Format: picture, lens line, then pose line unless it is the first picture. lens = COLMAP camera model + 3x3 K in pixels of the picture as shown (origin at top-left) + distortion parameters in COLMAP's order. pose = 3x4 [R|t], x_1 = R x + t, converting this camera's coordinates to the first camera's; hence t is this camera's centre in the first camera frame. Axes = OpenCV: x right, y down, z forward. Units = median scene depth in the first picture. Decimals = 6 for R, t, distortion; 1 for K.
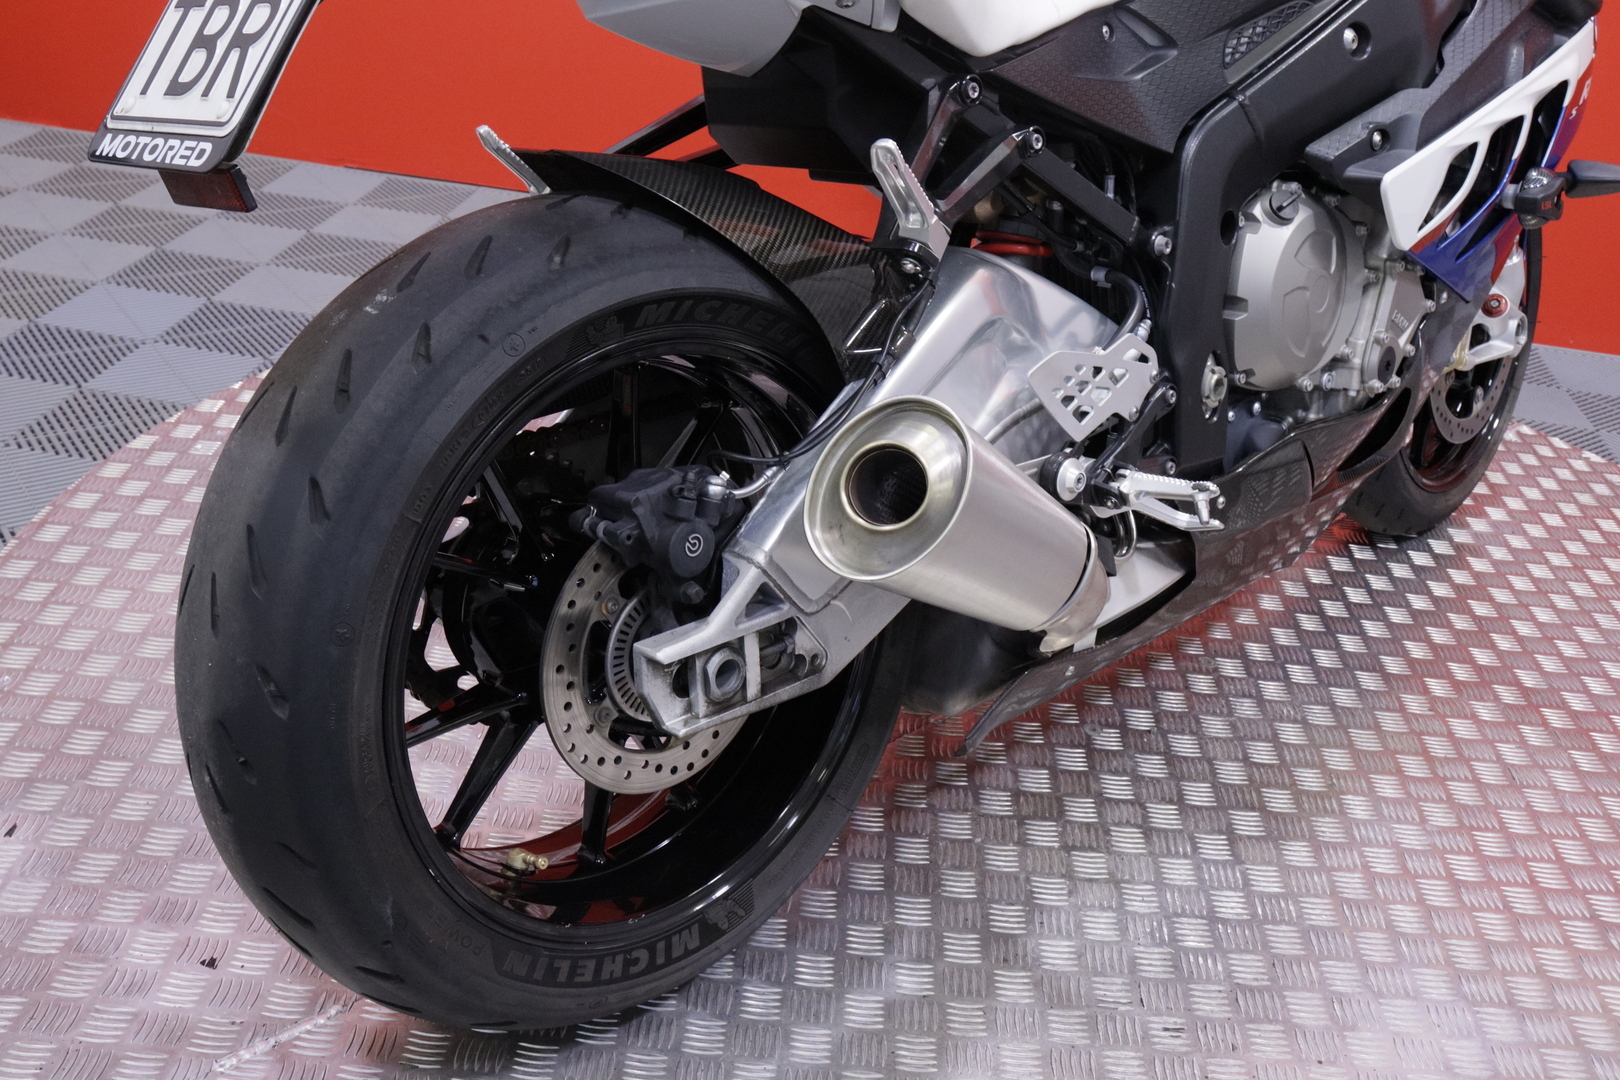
lens RADIAL K [[1612.8, 0, 797.4], [0, 1612.8, 549.3], [0, 0, 1]] dist [-0.071371, 0.000000]
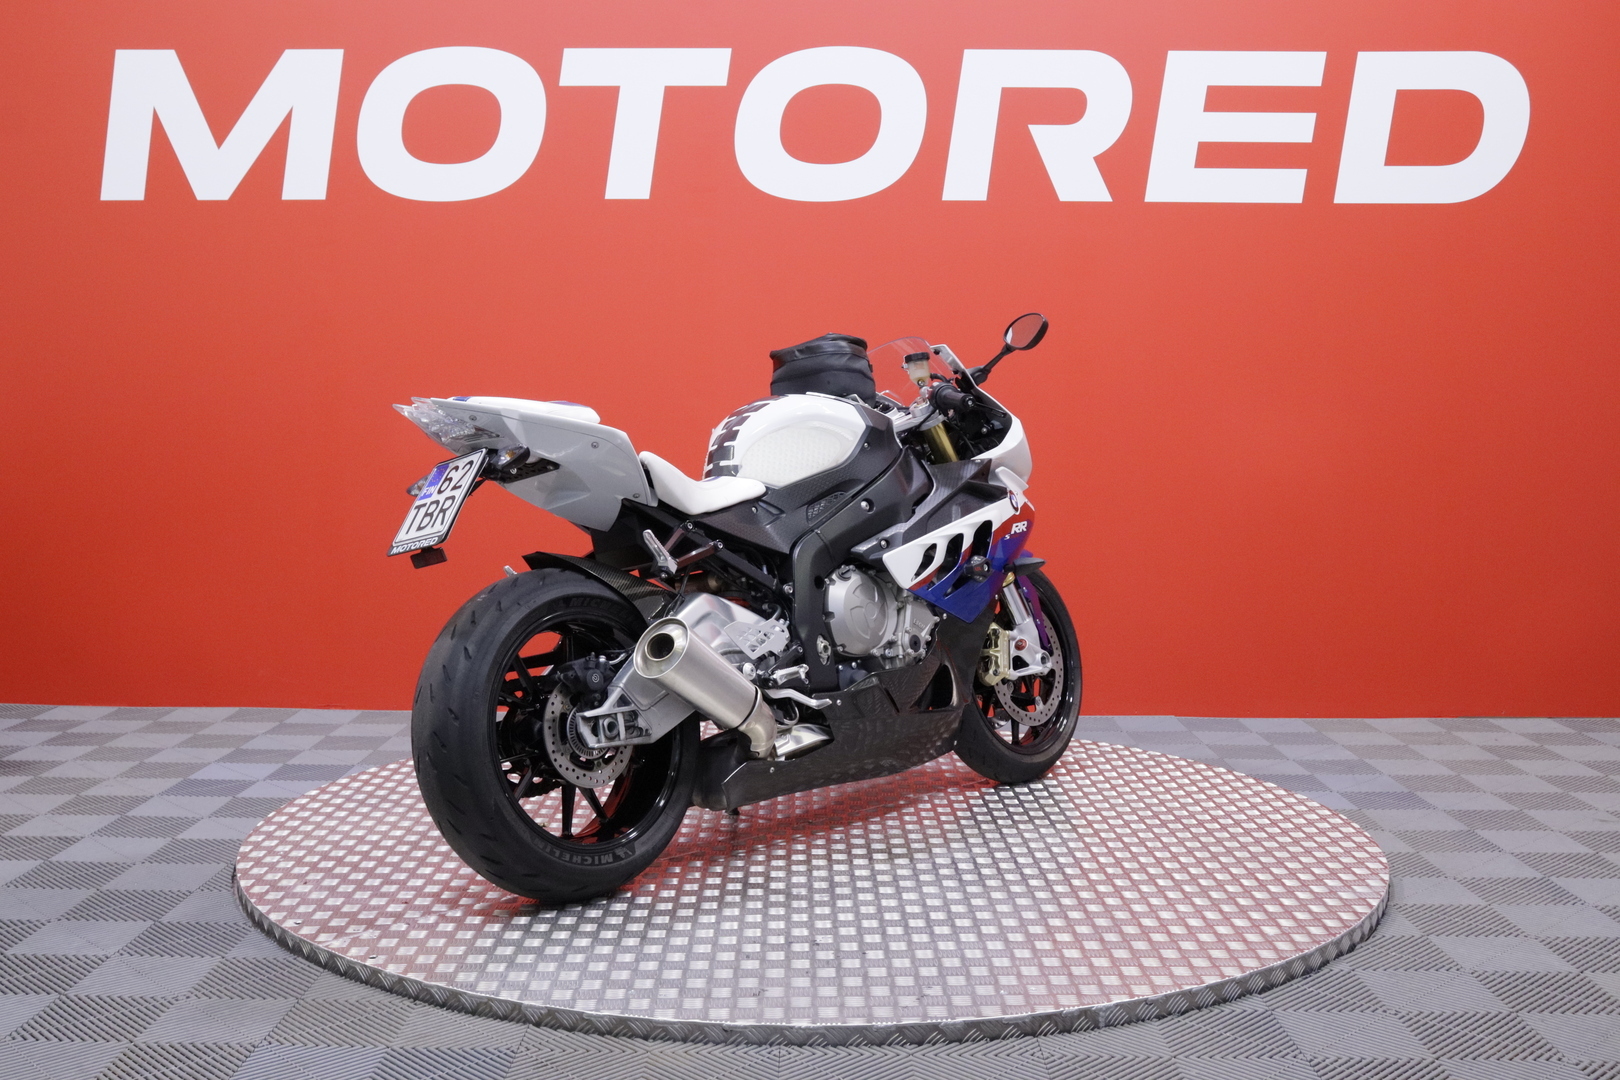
lens RADIAL K [[1762.6, 0, 820.3], [0, 1762.6, 546.7], [0, 0, 1]] dist [-0.026260, 0.000000]
pose [[0.993446, -0.104063, 0.047285, 0.159276], [0.114283, 0.911923, -0.394127, 0.818686], [-0.002107, 0.396948, 0.917839, -1.491583]]
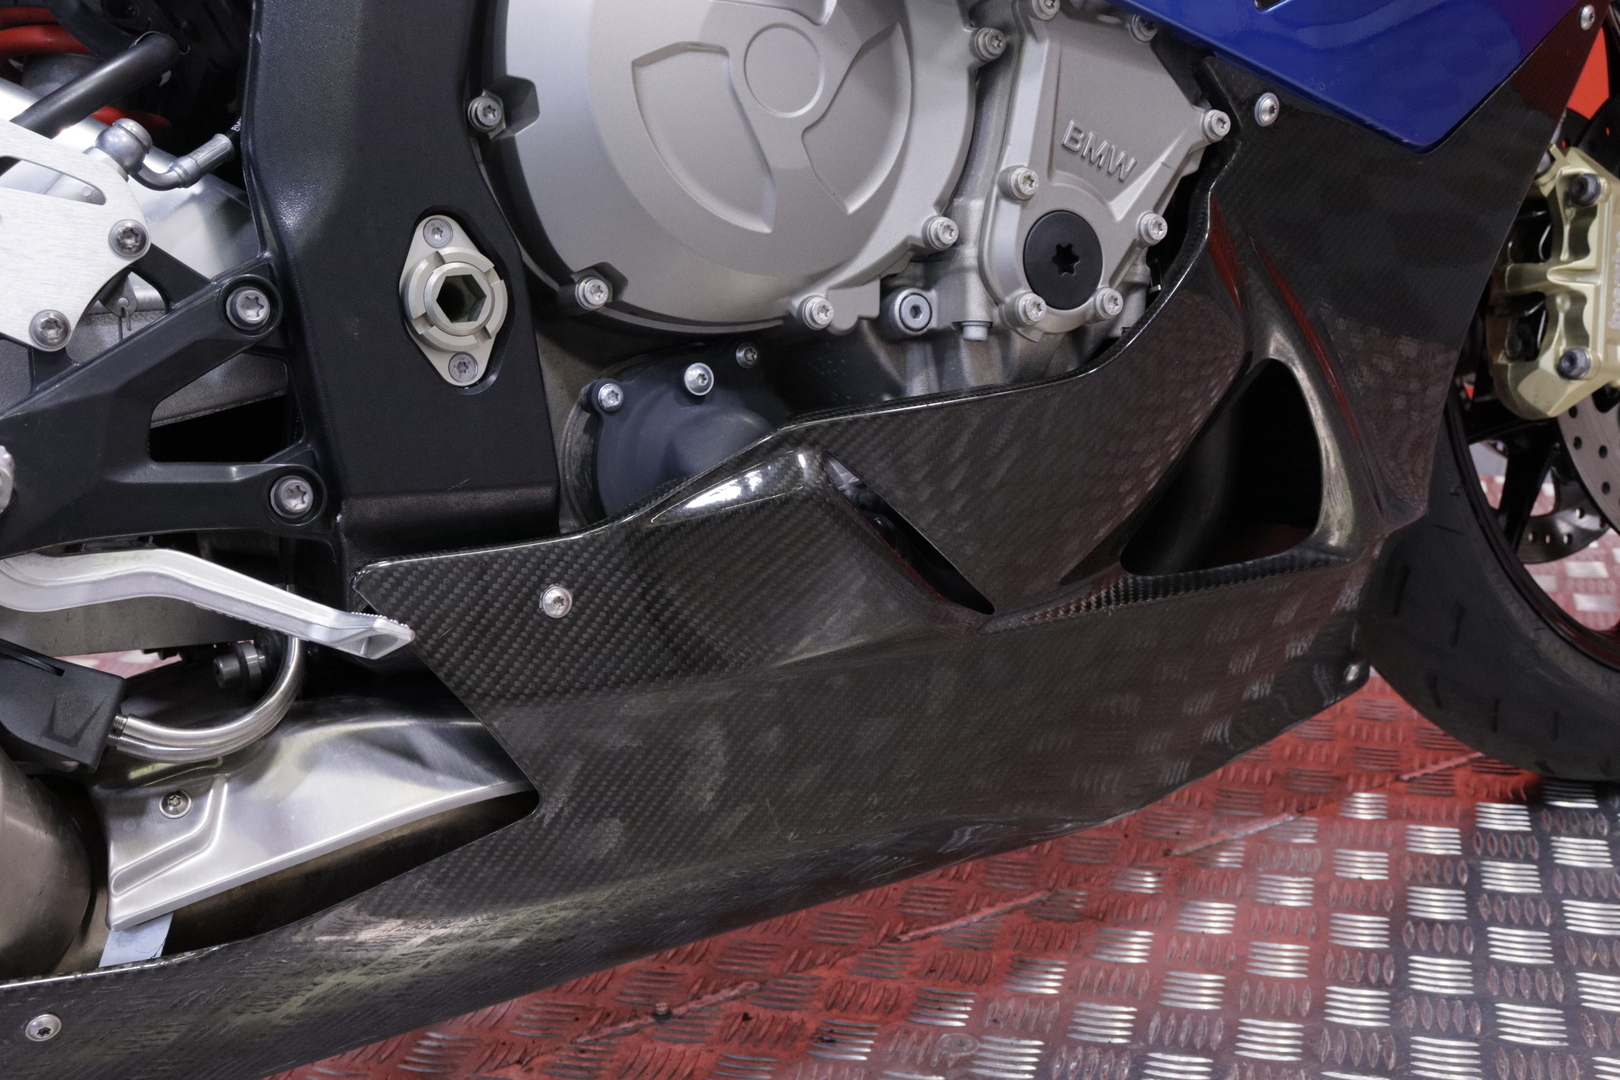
lens RADIAL K [[2081.4, 0, 812.0], [0, 2081.4, 542.1], [0, 0, 1]] dist [-0.028122, 0.000000]
pose [[0.965001, -0.063900, -0.254342, 0.504364], [0.012114, 0.979686, -0.200172, 0.066138], [0.261966, 0.190085, 0.946172, 0.583812]]
